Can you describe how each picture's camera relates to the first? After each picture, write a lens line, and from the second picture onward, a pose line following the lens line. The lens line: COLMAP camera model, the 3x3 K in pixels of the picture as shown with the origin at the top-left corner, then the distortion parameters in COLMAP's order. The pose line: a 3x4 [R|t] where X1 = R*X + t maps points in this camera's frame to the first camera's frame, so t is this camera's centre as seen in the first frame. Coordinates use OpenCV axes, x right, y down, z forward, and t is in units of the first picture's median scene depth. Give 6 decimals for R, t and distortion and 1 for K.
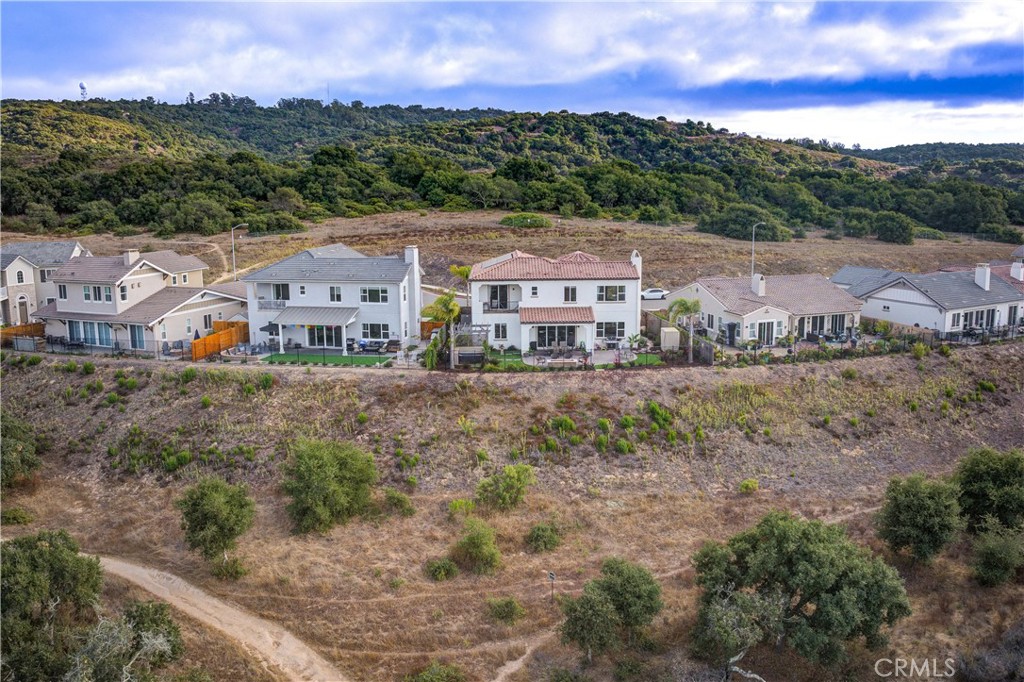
lens RADIAL K [[849.9, 0, 513.3], [0, 849.9, 340.0], [0, 0, 1]] dist [-0.105949, -0.009831]
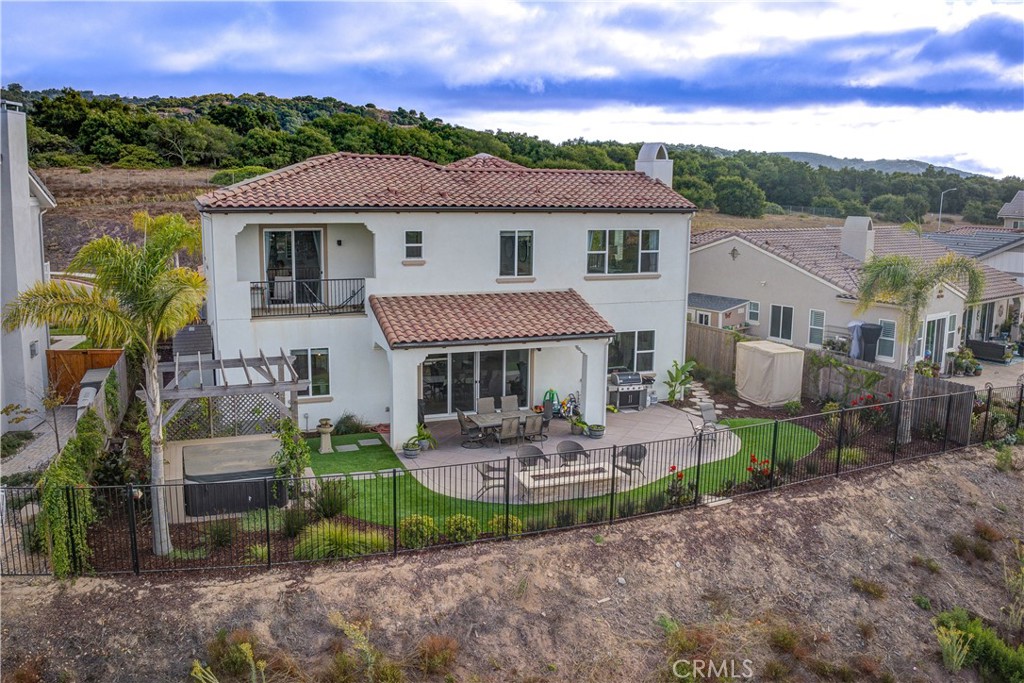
lens RADIAL K [[849.9, 0, 505.4], [0, 849.9, 340.8], [0, 0, 1]] dist [-0.105949, -0.009831]
pose [[0.939428, -0.037616, 0.340676, -0.052786], [0.039511, 0.999218, 0.001378, -0.019657], [-0.340461, 0.012166, 0.940180, 0.672359]]
